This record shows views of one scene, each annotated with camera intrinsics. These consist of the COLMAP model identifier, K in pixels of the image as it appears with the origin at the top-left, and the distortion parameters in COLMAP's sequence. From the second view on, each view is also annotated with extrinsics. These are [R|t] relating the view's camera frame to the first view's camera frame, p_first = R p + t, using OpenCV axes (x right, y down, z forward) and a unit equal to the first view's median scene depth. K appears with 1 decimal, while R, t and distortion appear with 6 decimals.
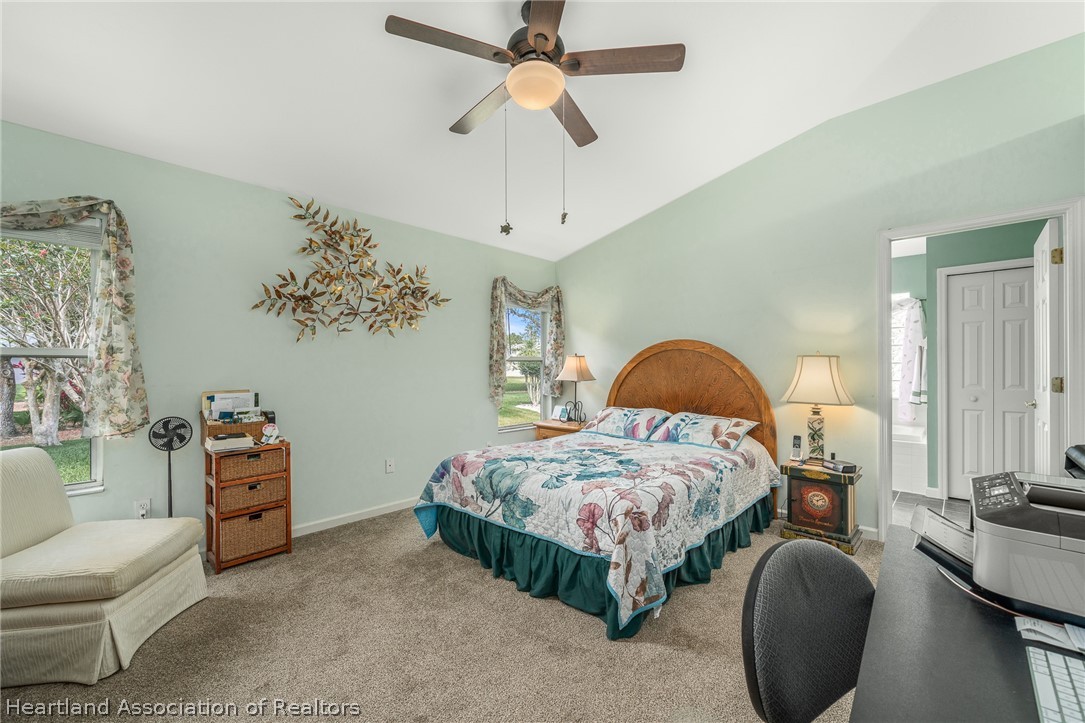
lens RADIAL K [[428.1, 0, 541.1], [0, 428.1, 360.5], [0, 0, 1]] dist [-0.001244, 0.000302]
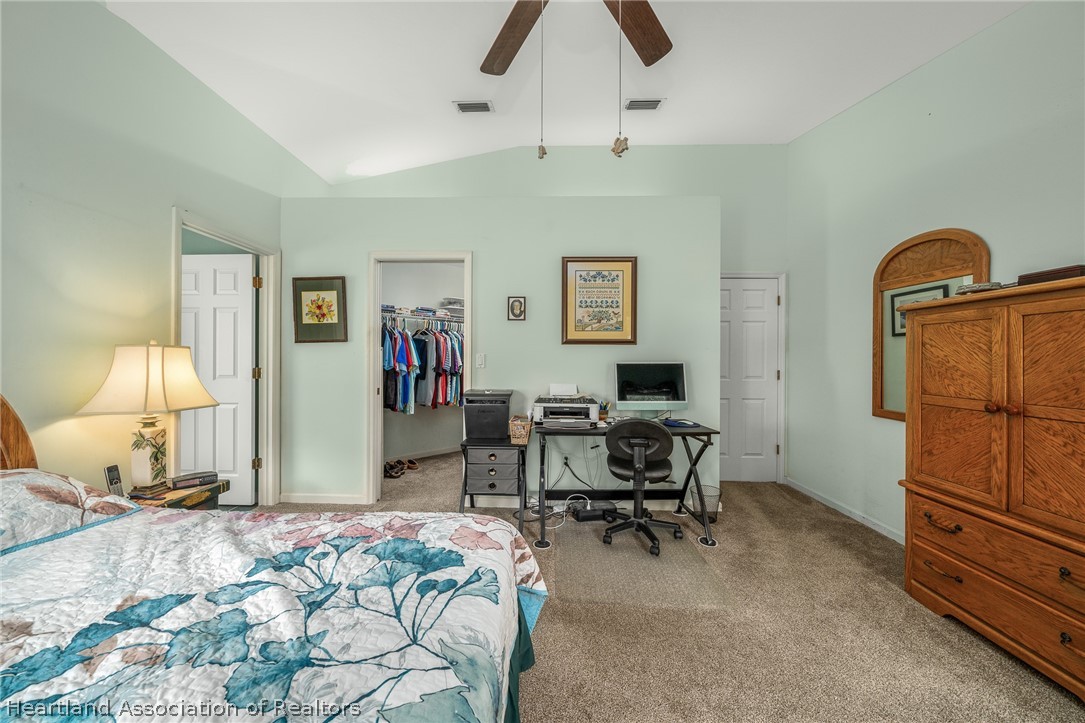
lens RADIAL K [[378.3, 0, 537.5], [0, 378.3, 360.3], [0, 0, 1]] dist [-0.012560, -0.000119]
pose [[-0.666251, -0.004768, 0.745712, -0.331752], [-0.008320, 0.999965, -0.001039, 0.014023], [-0.745681, -0.006896, -0.666267, 1.188010]]
